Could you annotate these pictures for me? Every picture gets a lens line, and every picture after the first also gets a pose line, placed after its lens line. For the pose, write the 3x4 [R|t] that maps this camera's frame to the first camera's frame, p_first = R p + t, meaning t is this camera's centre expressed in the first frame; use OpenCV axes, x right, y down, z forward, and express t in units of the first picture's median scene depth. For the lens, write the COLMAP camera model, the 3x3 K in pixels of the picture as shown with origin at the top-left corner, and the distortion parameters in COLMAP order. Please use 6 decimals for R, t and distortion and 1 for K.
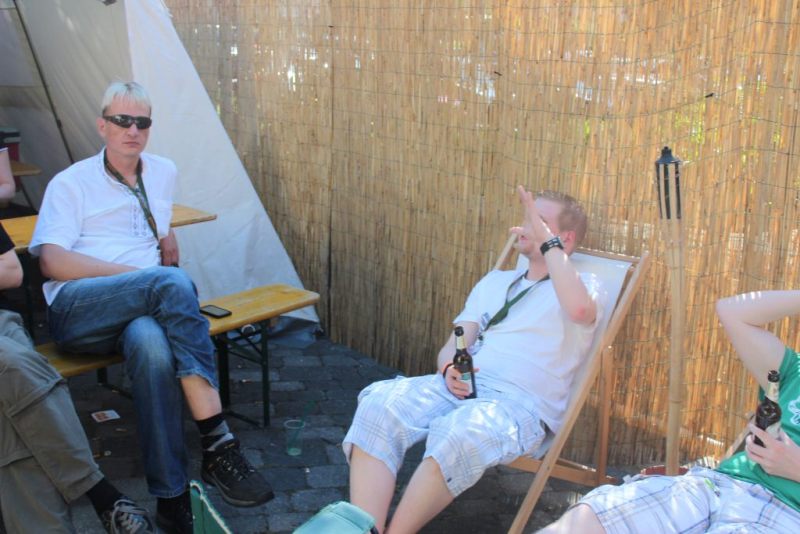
lens RADIAL K [[1100.6, 0, 400.0], [0, 1100.6, 267.0], [0, 0, 1]] dist [-0.037765, -0.013666]
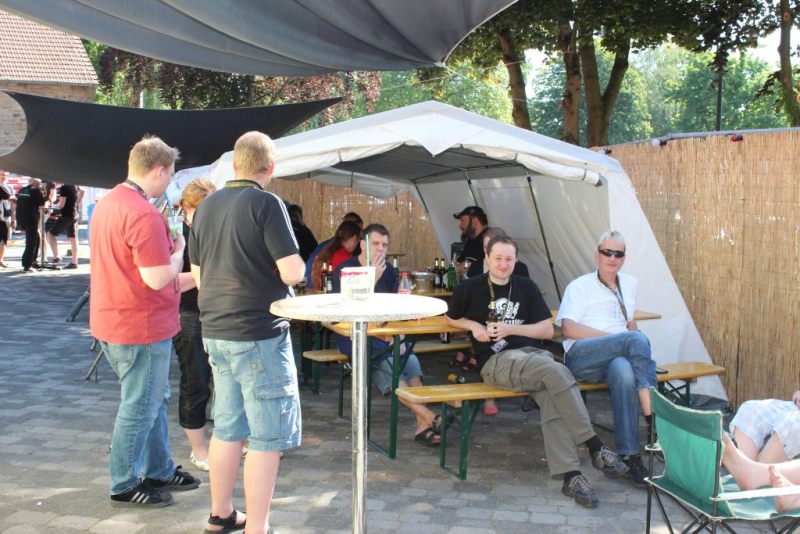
lens RADIAL K [[1100.6, 0, 400.0], [0, 1100.6, 267.0], [0, 0, 1]] dist [-0.037765, -0.013666]
pose [[0.923155, 0.024534, -0.383645, 0.081904], [-0.082471, 0.987365, -0.135307, 0.115736], [0.375478, 0.156549, 0.913514, -0.541009]]
